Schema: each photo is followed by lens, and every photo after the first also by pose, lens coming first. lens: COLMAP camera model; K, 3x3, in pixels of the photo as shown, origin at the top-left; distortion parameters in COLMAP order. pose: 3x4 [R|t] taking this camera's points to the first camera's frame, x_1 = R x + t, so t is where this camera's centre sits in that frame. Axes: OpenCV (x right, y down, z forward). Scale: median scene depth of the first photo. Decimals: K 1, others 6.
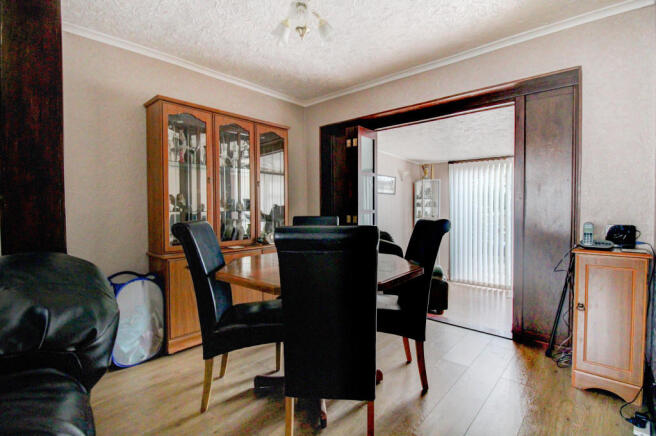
lens RADIAL K [[311.6, 0, 327.6], [0, 311.6, 212.1], [0, 0, 1]] dist [0.001246, 0.000052]
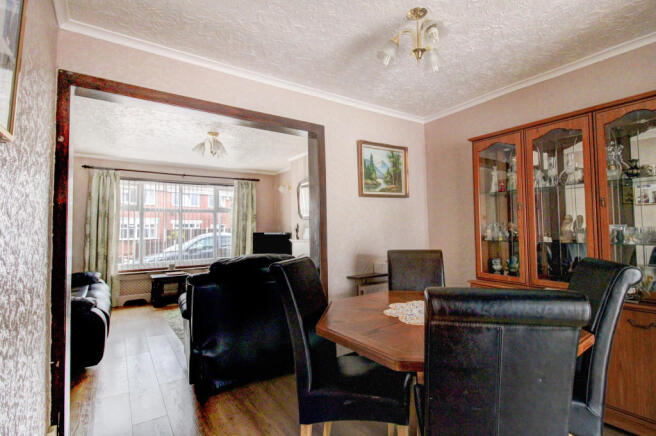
lens RADIAL K [[311.6, 0, 327.6], [0, 311.6, 212.1], [0, 0, 1]] dist [0.001246, 0.000052]
pose [[-0.243234, -0.032807, -0.969413, 0.568668], [-0.008512, 0.999462, -0.031688, -0.048413], [0.969930, 0.000544, -0.243382, 0.627216]]
